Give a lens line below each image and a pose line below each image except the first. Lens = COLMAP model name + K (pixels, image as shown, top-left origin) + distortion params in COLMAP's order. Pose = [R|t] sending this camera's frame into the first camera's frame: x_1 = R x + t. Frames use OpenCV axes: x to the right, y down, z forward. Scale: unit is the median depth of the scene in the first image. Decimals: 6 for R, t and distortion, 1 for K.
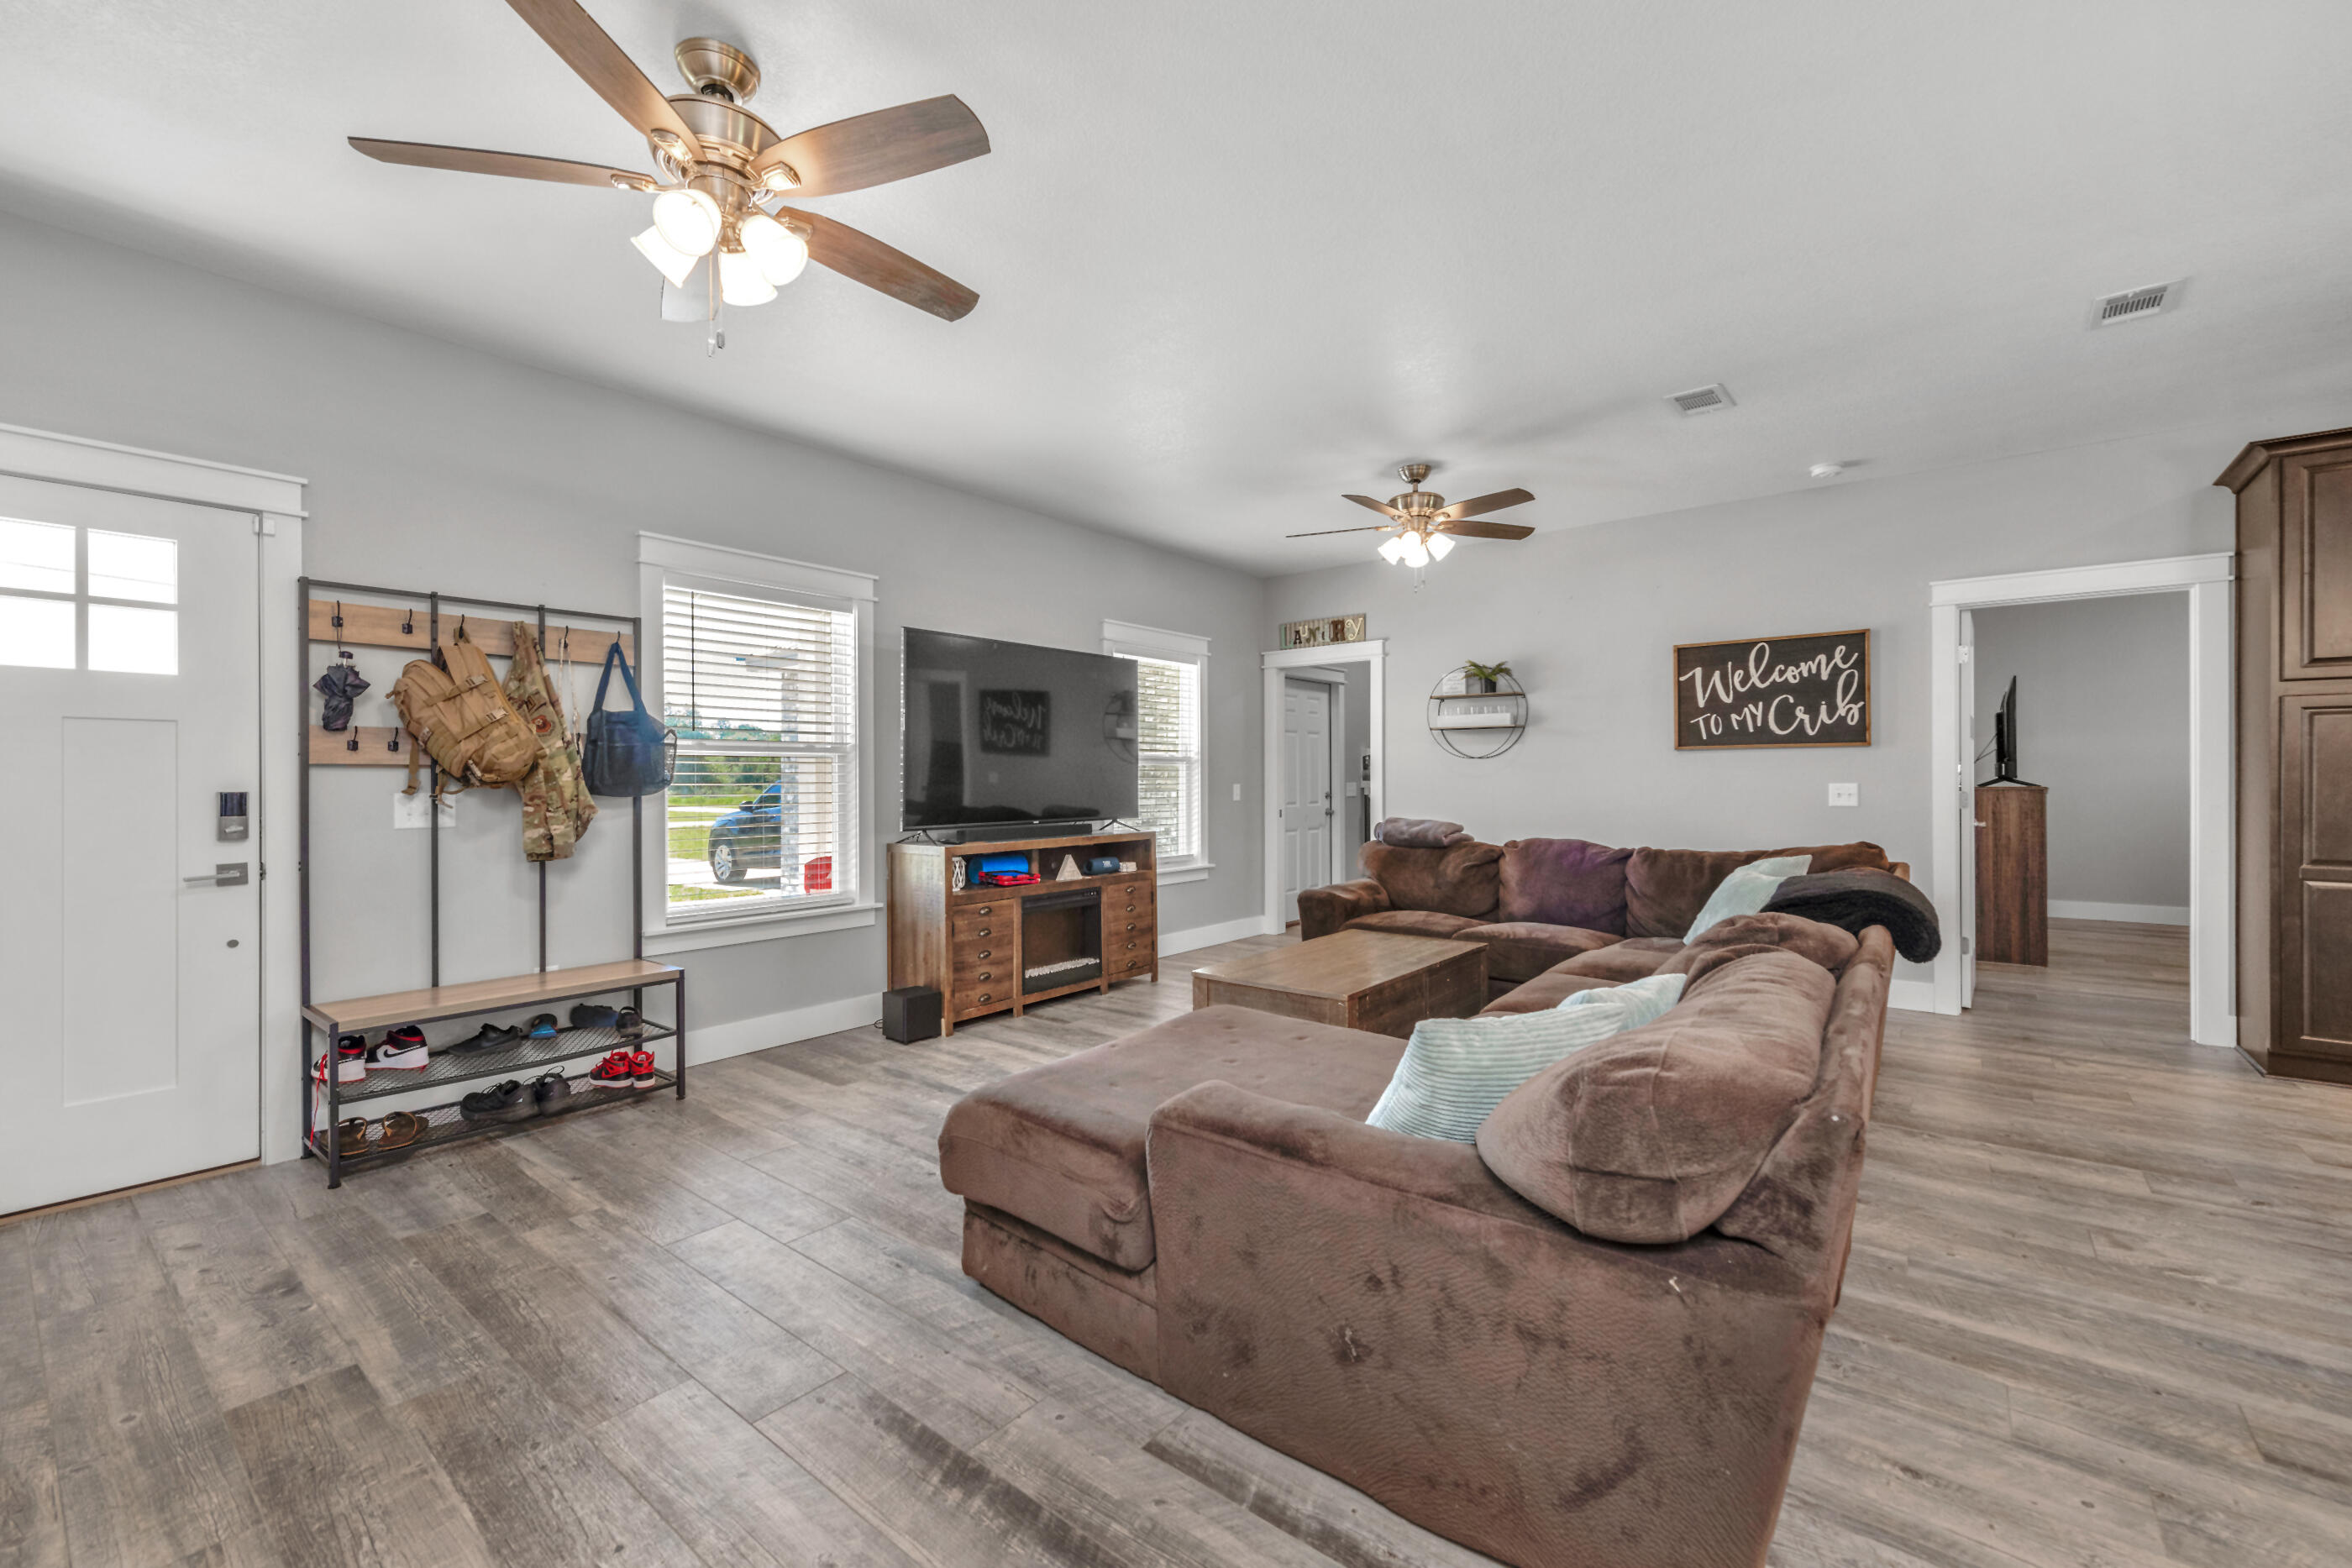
lens RADIAL K [[944.3, 0, 1189.2], [0, 944.3, 762.2], [0, 0, 1]] dist [0.002626, 0.000636]
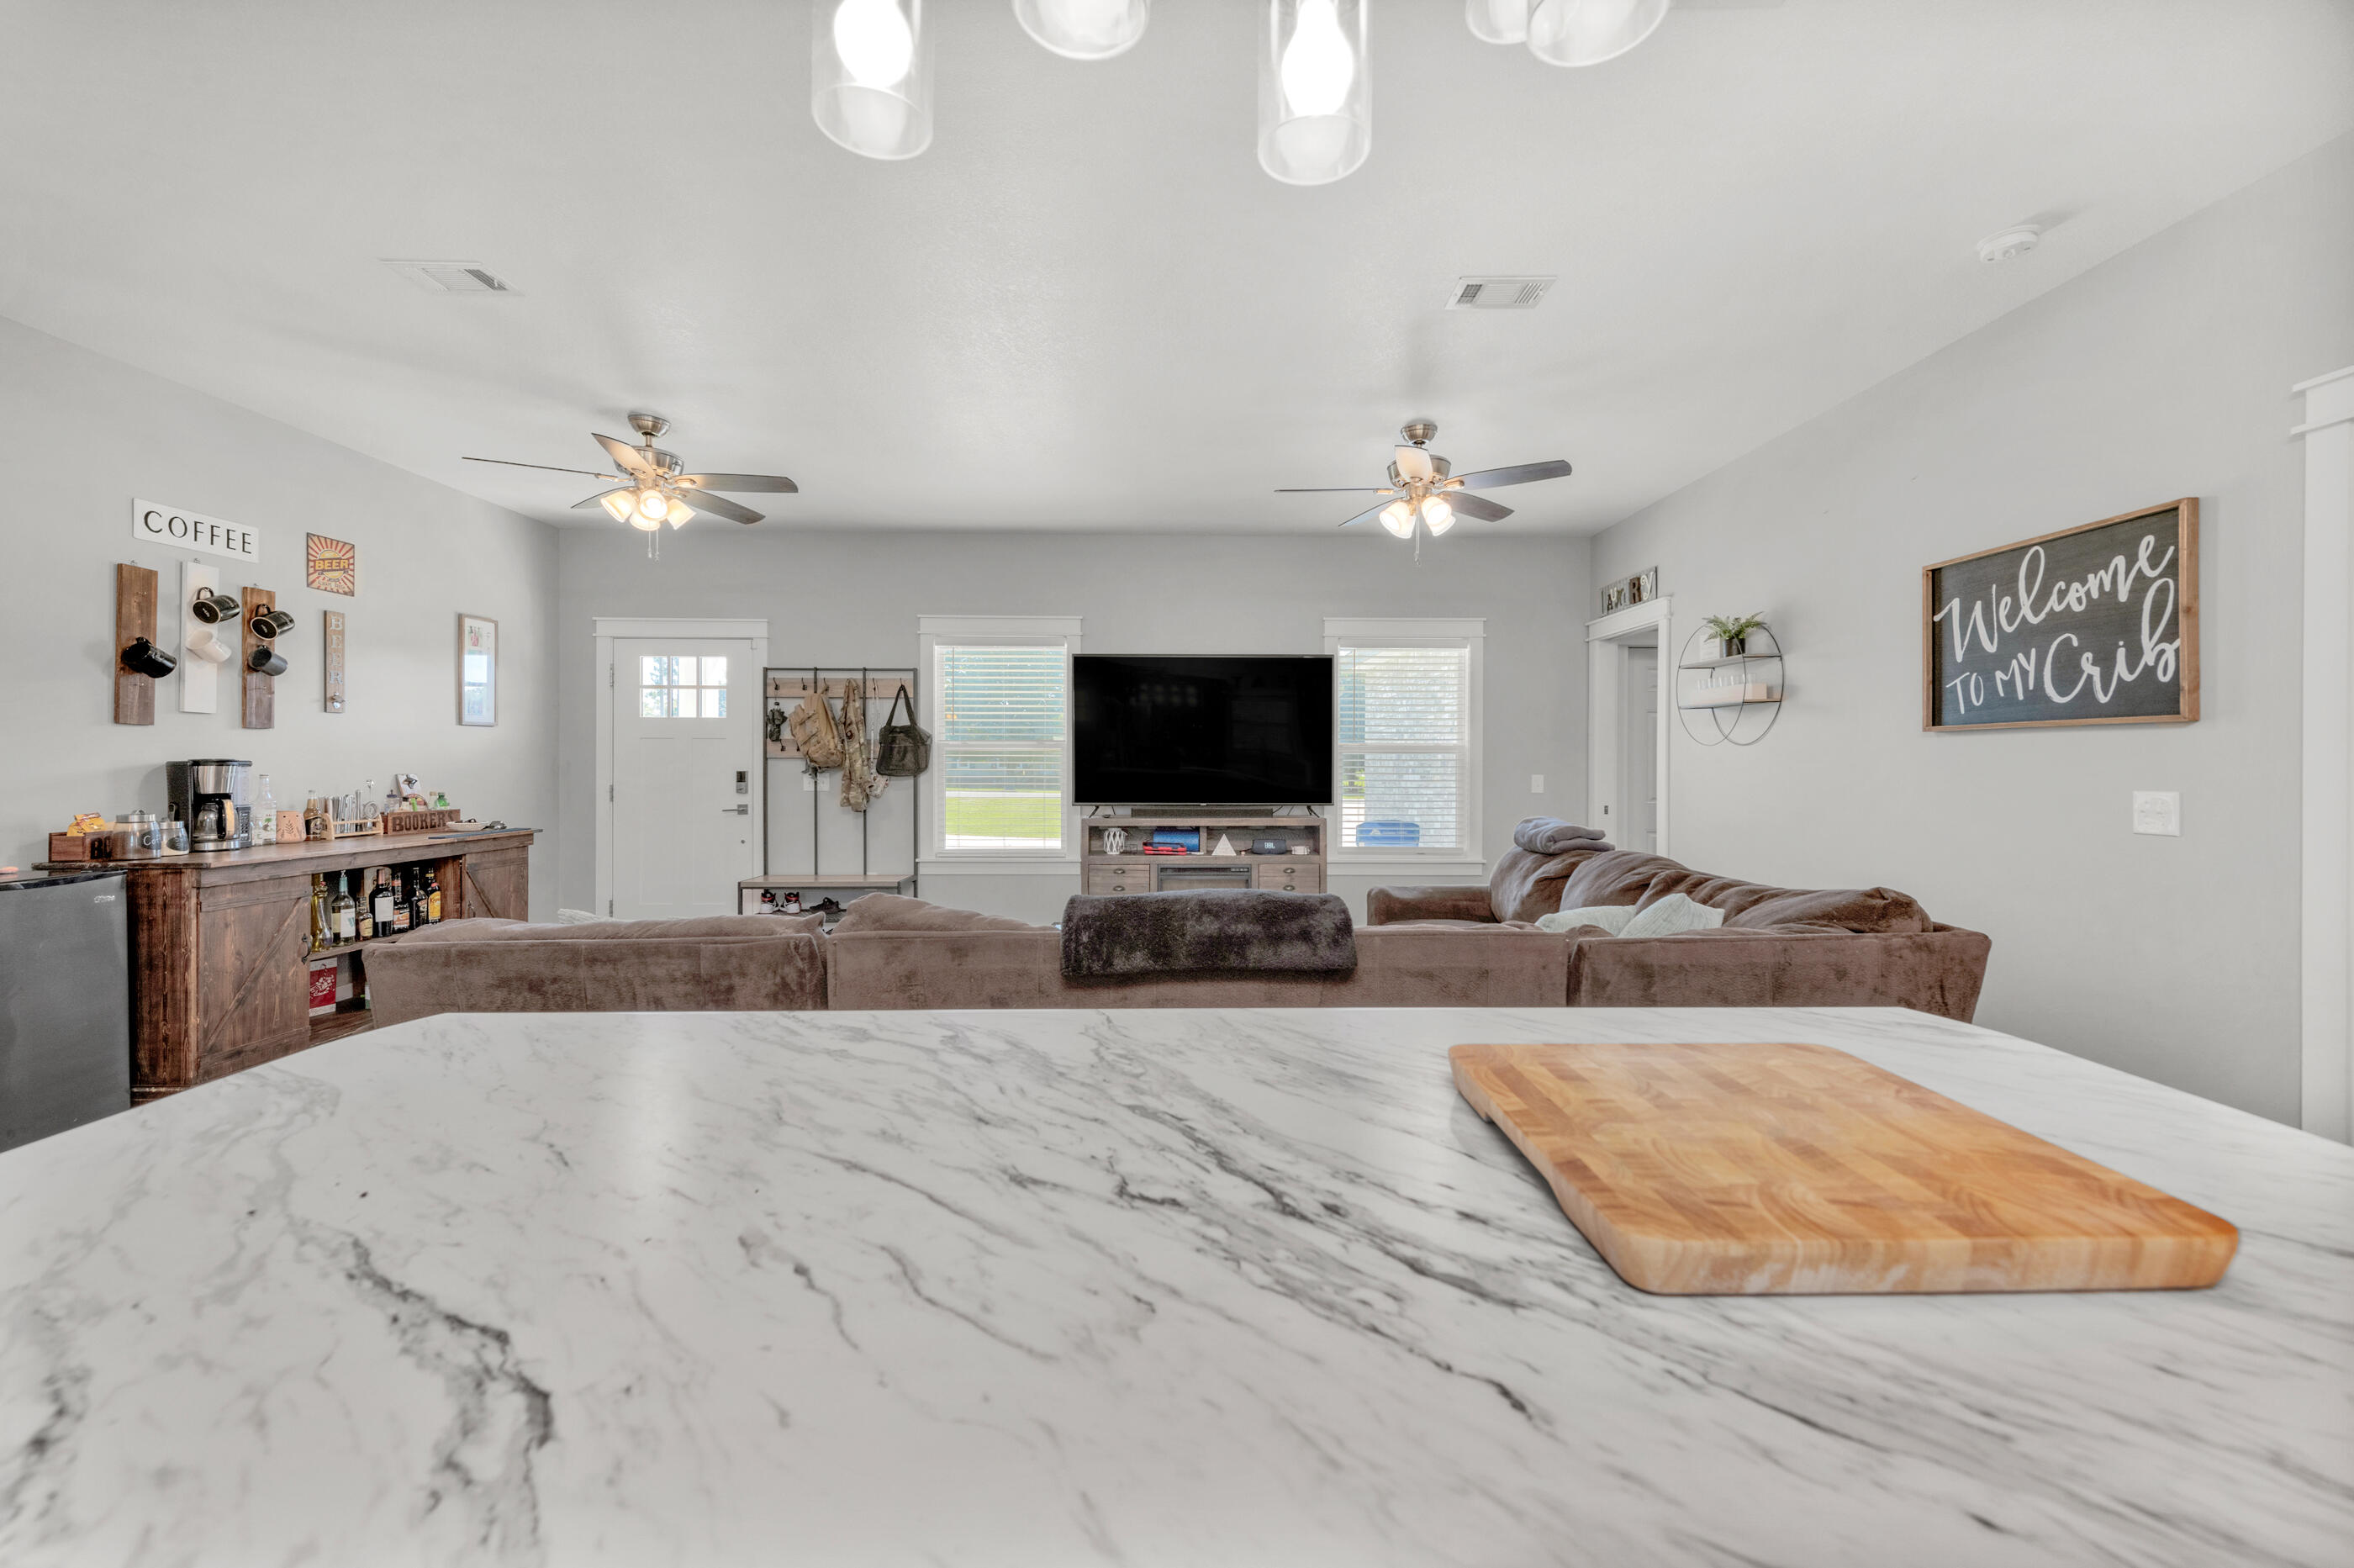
lens RADIAL K [[945.2, 0, 1190.2], [0, 945.2, 762.2], [0, 0, 1]] dist [0.002626, 0.000636]
pose [[0.642157, 0.006061, -0.766549, 0.751472], [0.008519, 0.999851, 0.015042, -0.007017], [0.766526, -0.016189, 0.642010, 0.233801]]
